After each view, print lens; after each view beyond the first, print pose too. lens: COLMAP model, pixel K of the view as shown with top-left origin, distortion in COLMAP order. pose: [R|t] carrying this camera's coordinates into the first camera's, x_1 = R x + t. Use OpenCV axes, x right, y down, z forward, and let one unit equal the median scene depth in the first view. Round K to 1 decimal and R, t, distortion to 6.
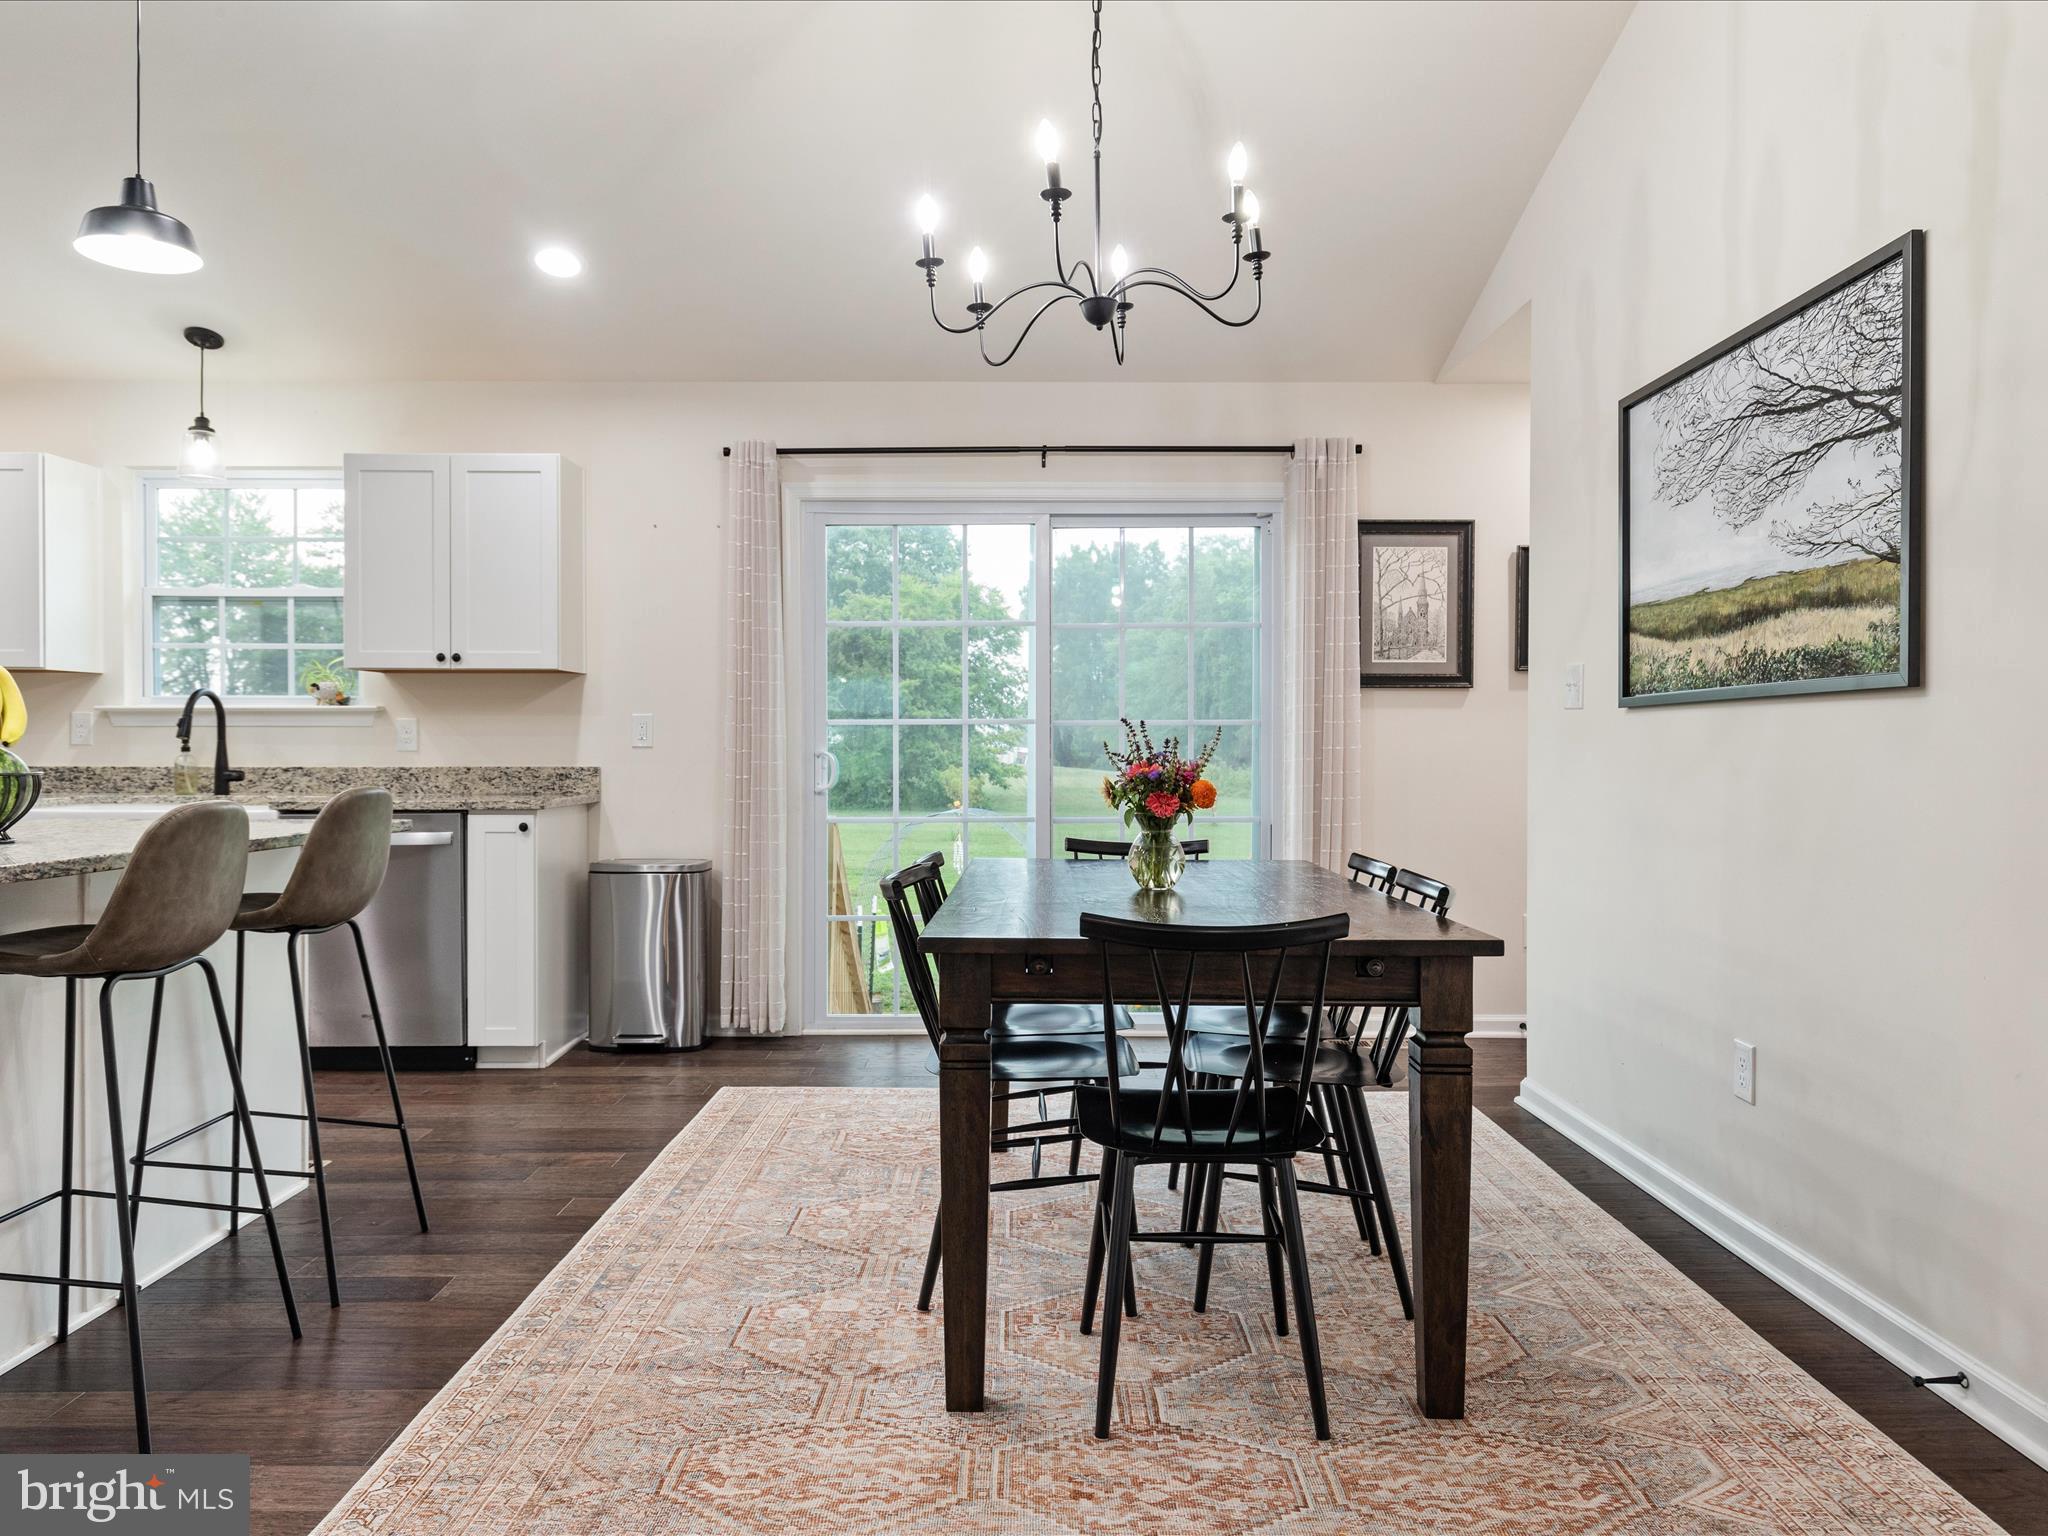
lens RADIAL K [[1416.9, 0, 1015.9], [0, 1416.9, 762.3], [0, 0, 1]] dist [0.000367, 0.001288]
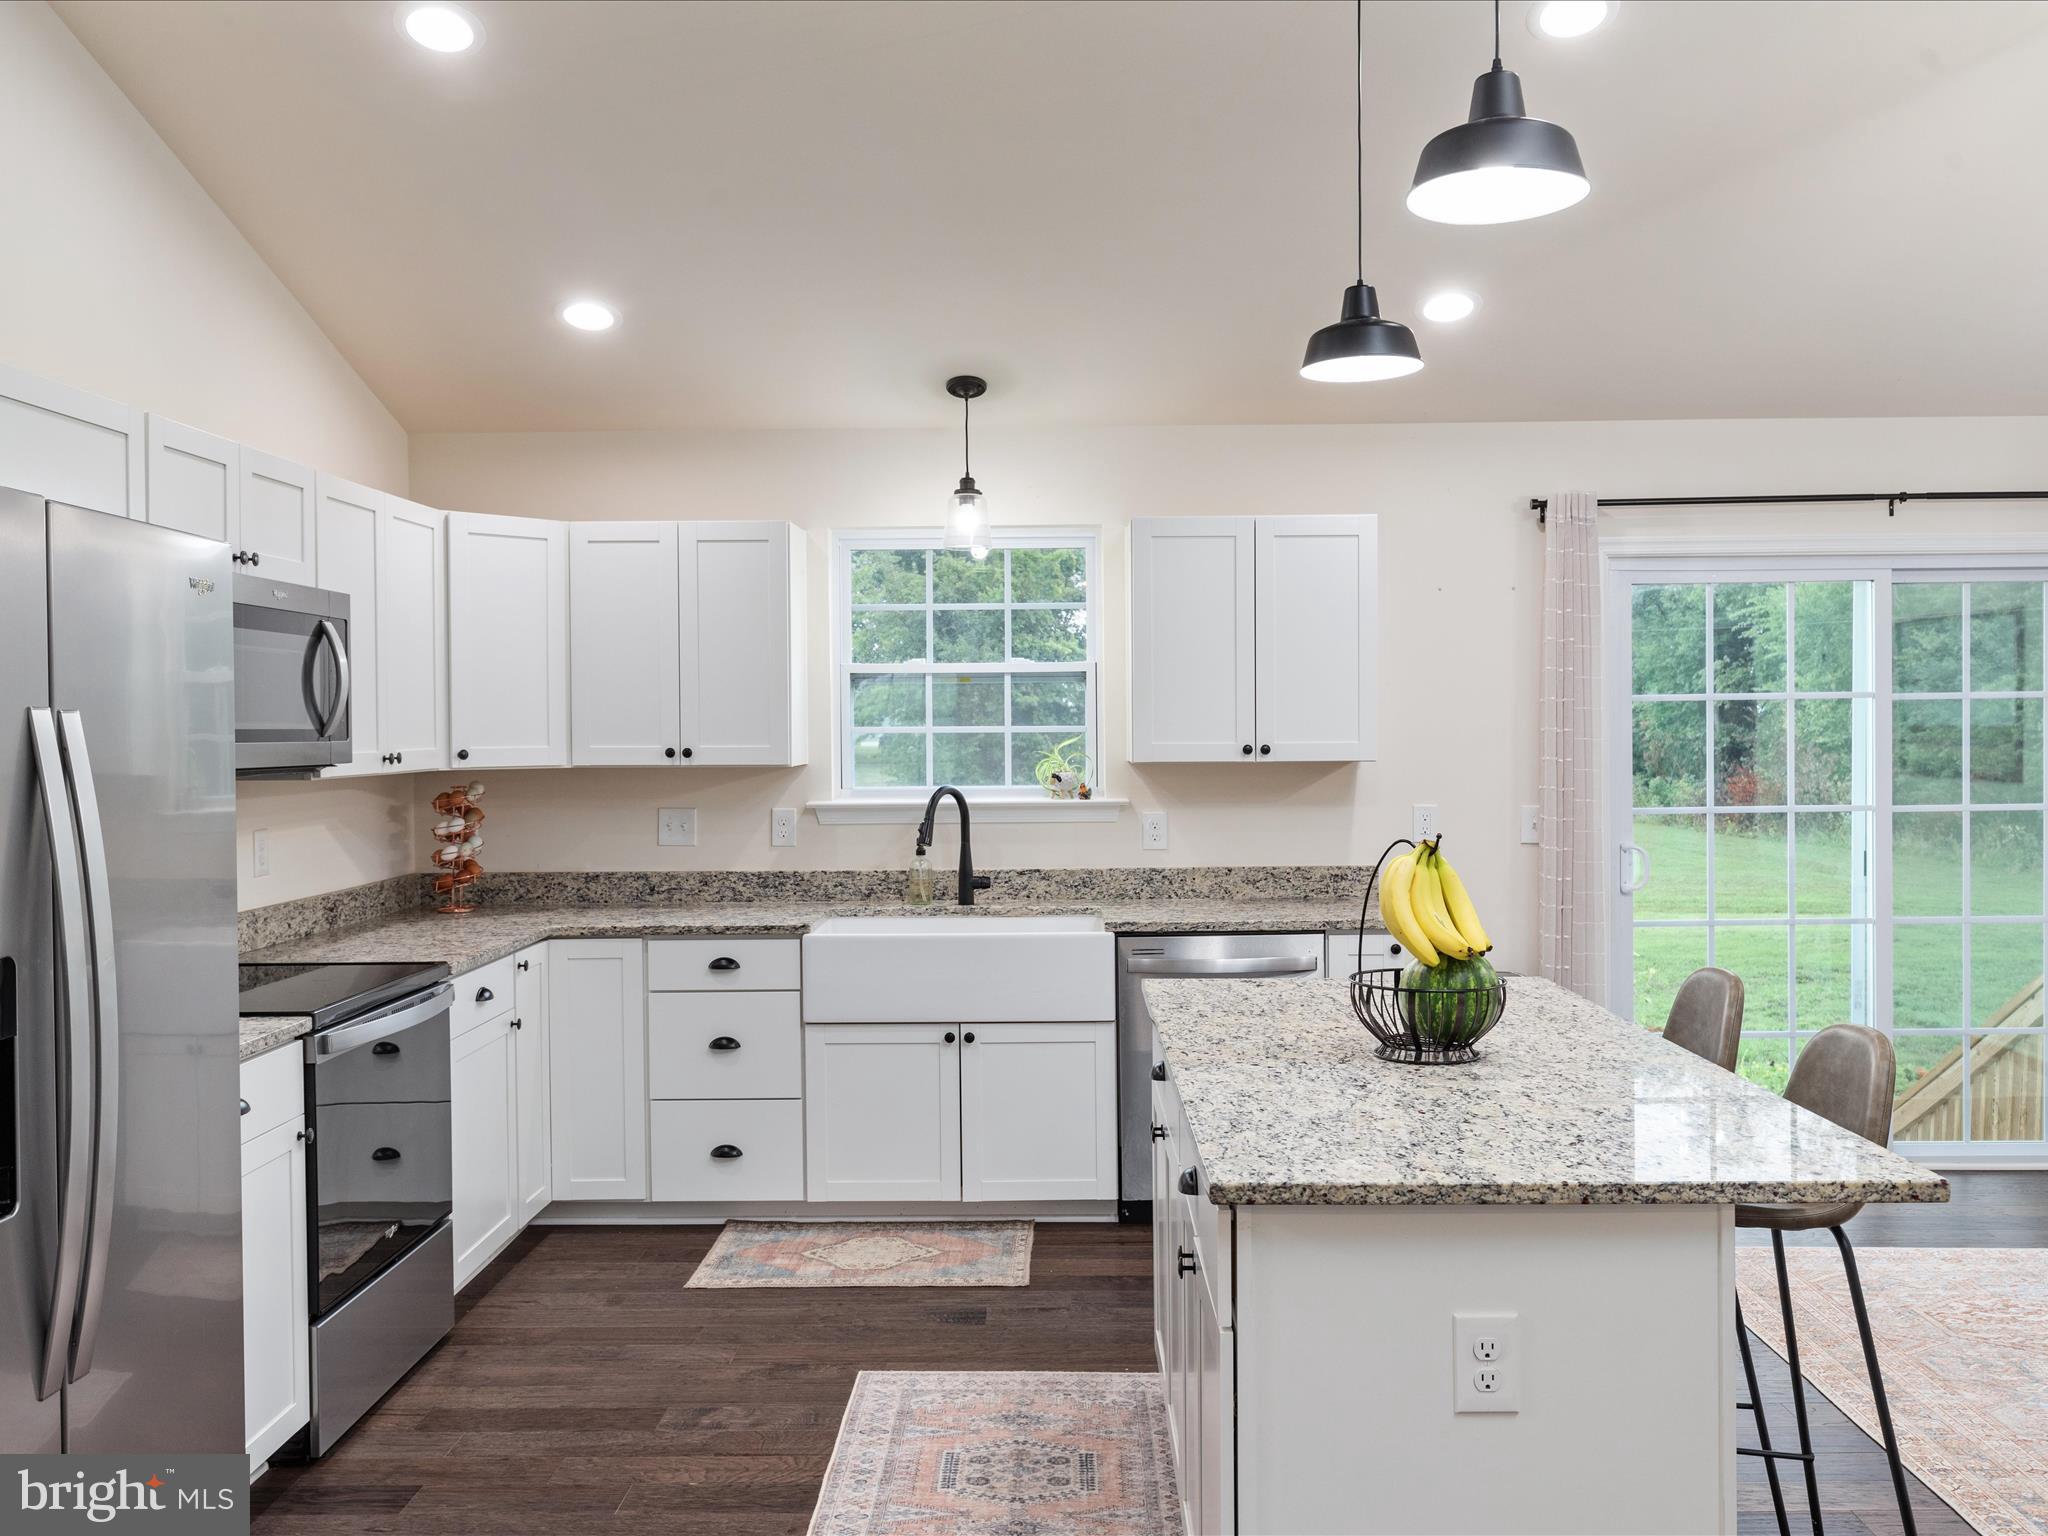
lens RADIAL K [[1710.4, 0, 1024.0], [0, 1710.4, 768.0], [0, 0, 1]] dist [-0.000491, -0.006522]
pose [[0.999918, -0.010056, -0.007886, -0.676307], [0.010173, 0.999836, 0.014980, -0.100977], [0.007734, -0.015059, 0.999857, -0.074684]]
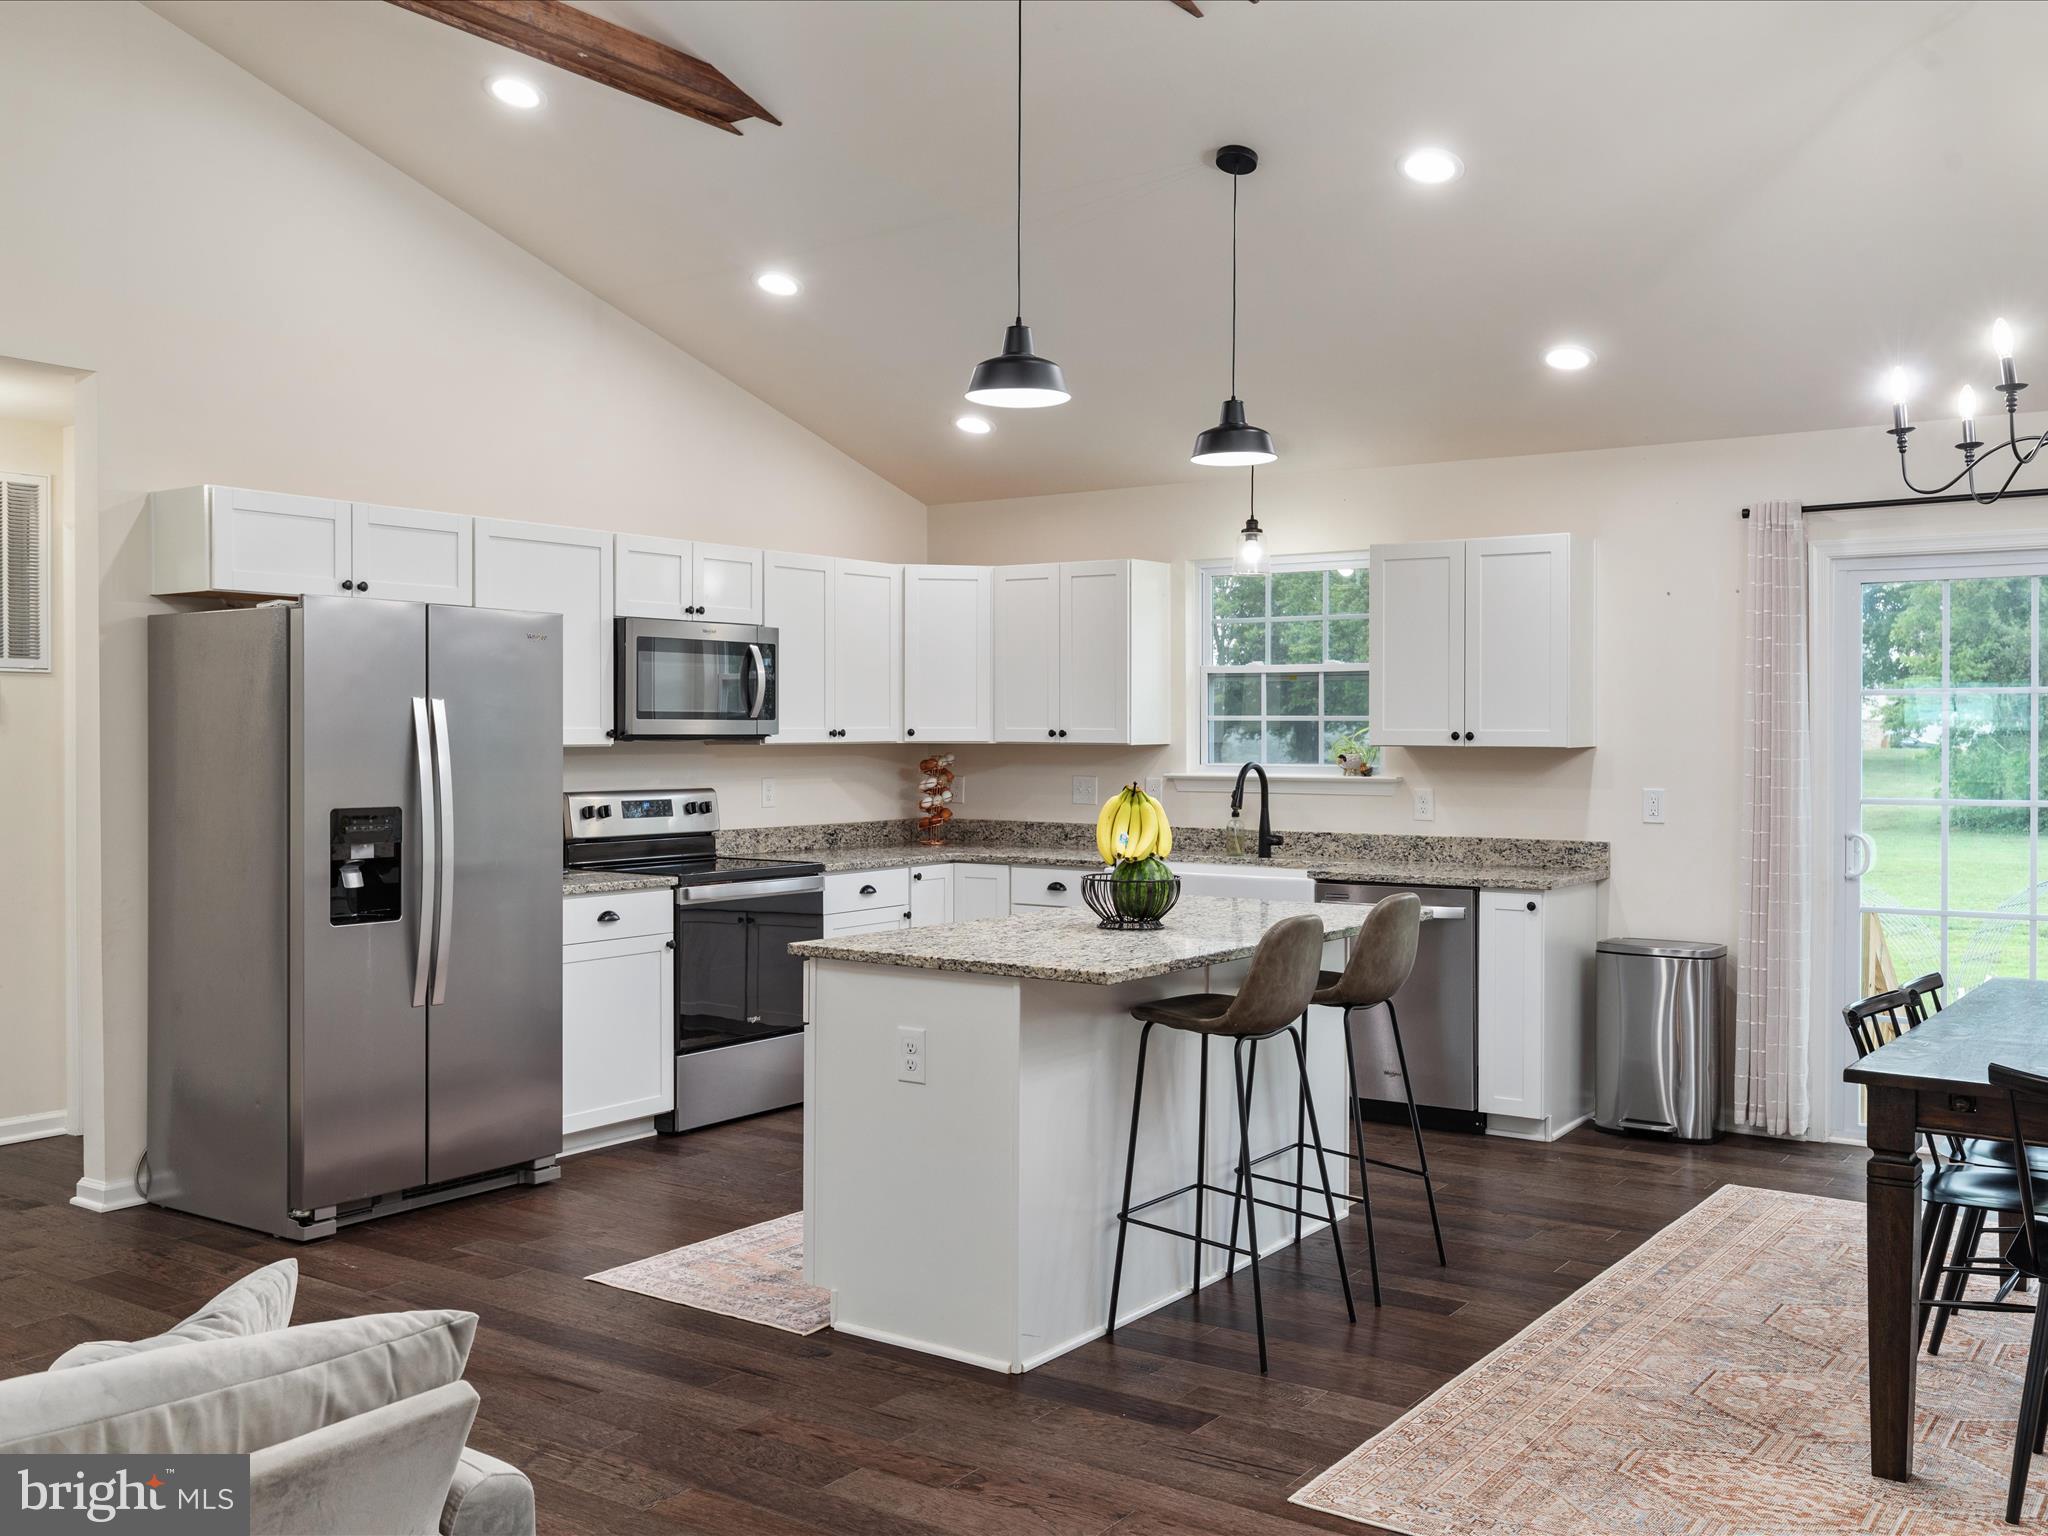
lens RADIAL K [[1877.6, 0, 1018.4], [0, 1877.6, 750.5], [0, 0, 1]] dist [0.009823, 0.002065]
pose [[0.820096, 0.006080, -0.572193, 0.153304], [-0.005015, 0.999982, 0.003439, -0.083990], [0.572204, 0.000049, 0.820112, -0.400671]]
